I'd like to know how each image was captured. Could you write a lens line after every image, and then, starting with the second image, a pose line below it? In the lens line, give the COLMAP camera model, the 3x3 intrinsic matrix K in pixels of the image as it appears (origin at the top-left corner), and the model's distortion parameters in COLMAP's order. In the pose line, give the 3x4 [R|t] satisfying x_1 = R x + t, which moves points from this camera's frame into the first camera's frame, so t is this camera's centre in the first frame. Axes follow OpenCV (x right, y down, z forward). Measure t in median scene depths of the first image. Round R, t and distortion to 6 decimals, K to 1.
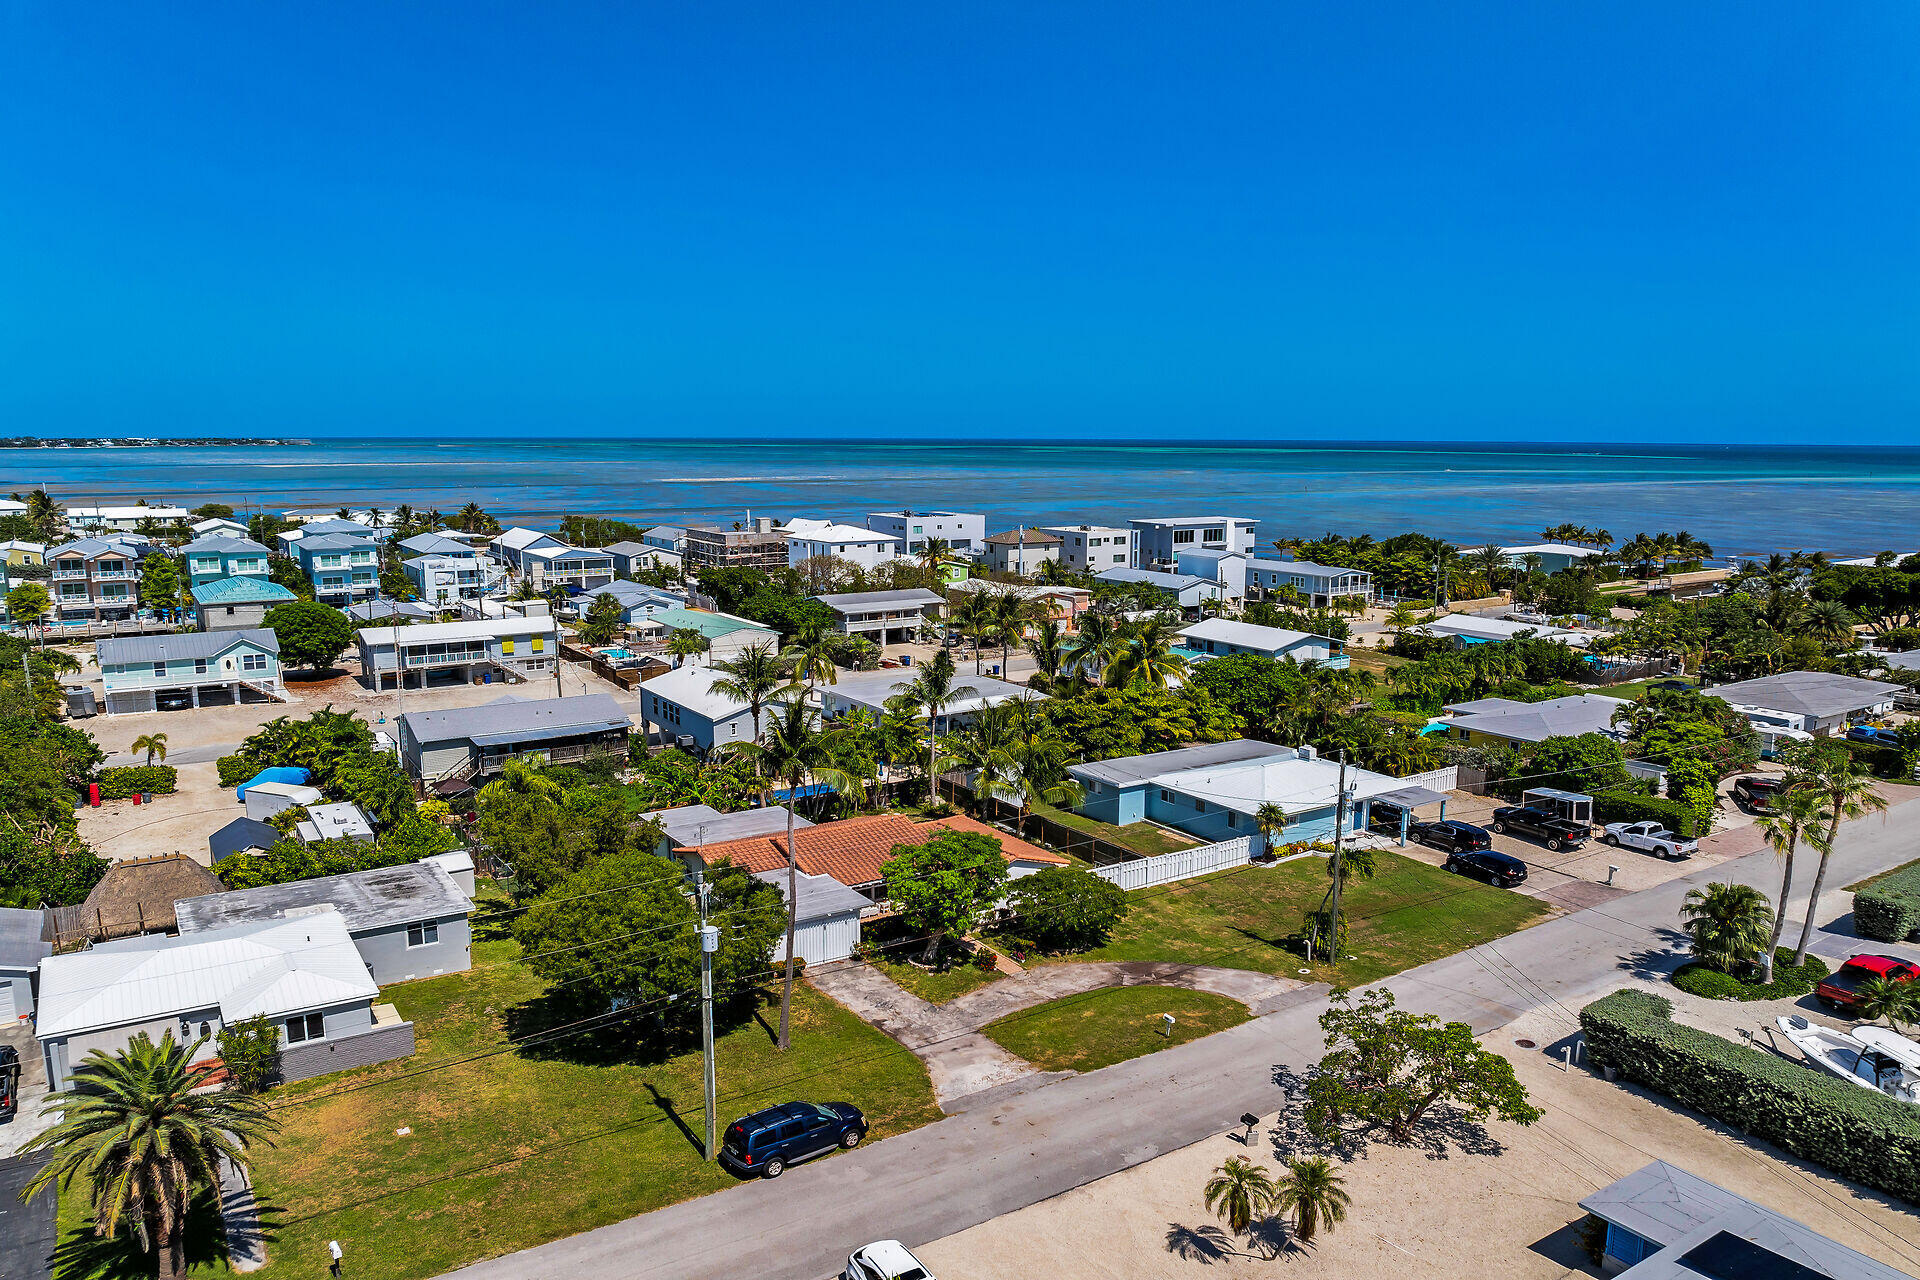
lens RADIAL K [[1345.0, 0, 960.0], [0, 1345.0, 640.0], [0, 0, 1]] dist [-0.031419, -0.007088]
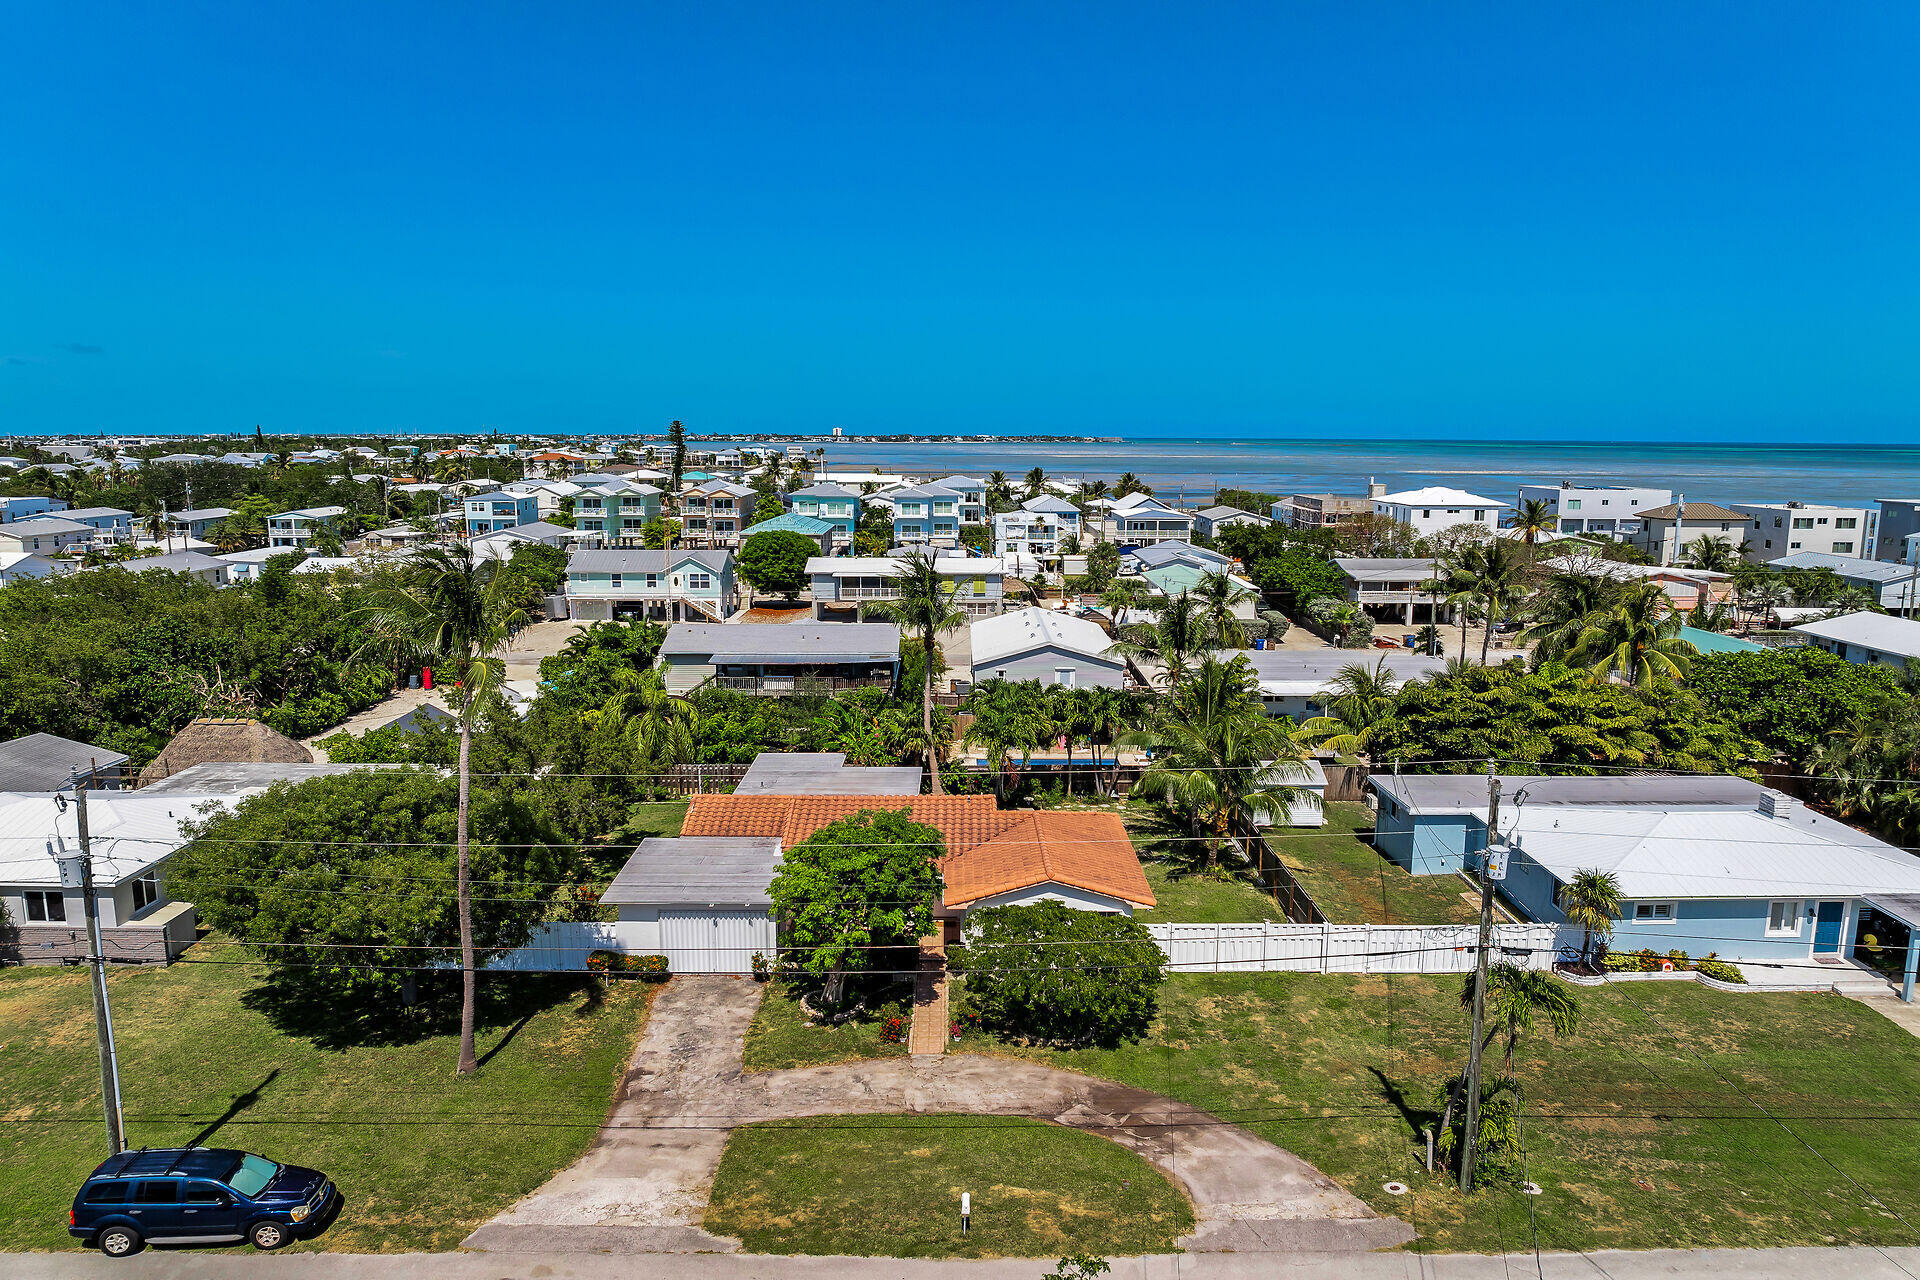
lens RADIAL K [[1345.0, 0, 960.0], [0, 1345.0, 640.0], [0, 0, 1]] dist [-0.031419, -0.007088]
pose [[0.842767, 0.080719, -0.532193, 0.206164], [-0.080450, 0.996476, 0.023738, 0.023306], [0.532233, 0.022809, 0.846290, 0.268312]]
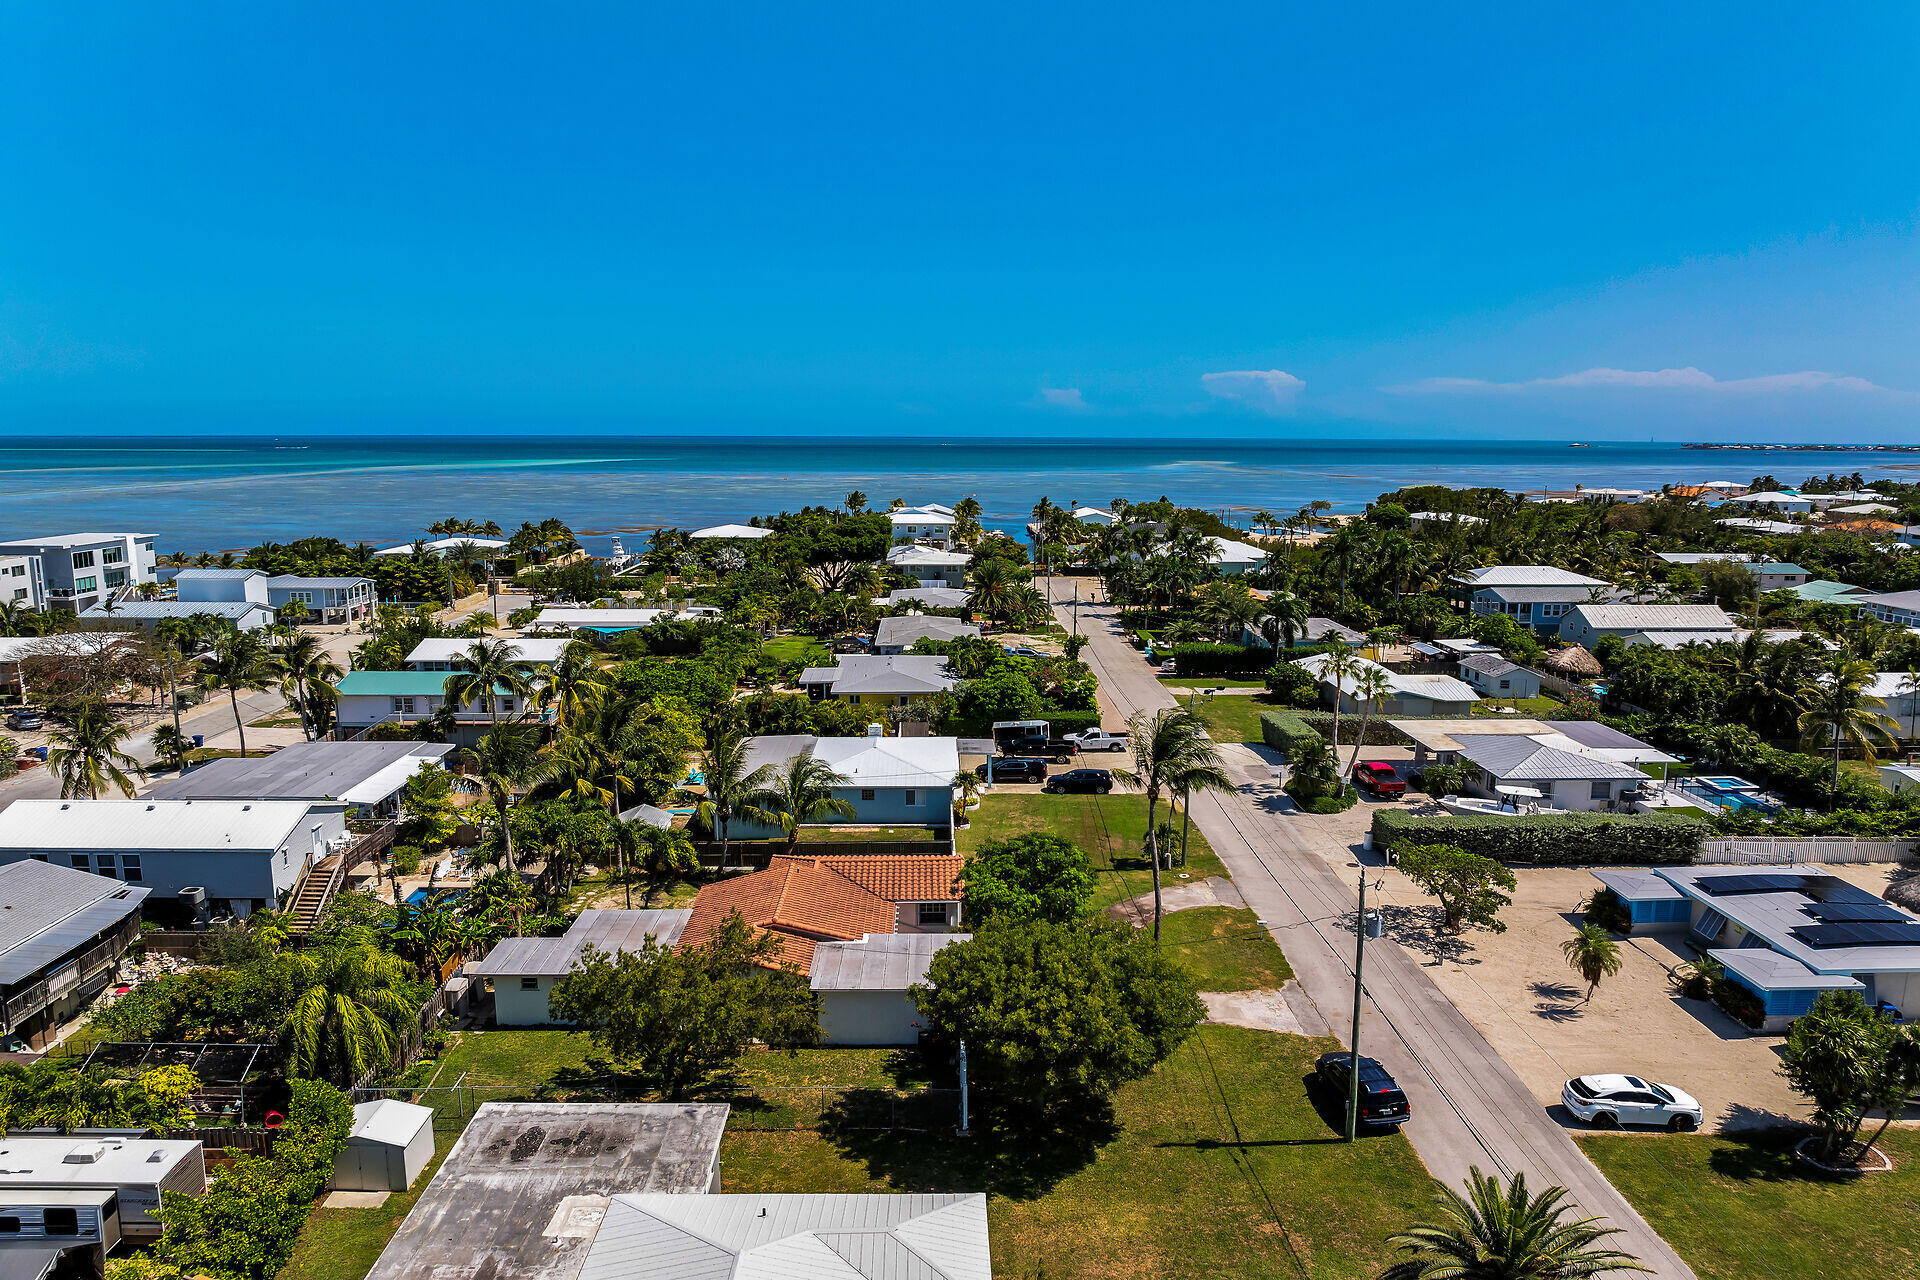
lens RADIAL K [[1345.0, 0, 960.0], [0, 1345.0, 640.0], [0, 0, 1]] dist [-0.031419, -0.007088]
pose [[0.528903, -0.128685, 0.838869, -0.486580], [0.123385, 0.989595, 0.074013, -0.048772], [-0.839665, 0.064358, 0.539278, 0.274023]]
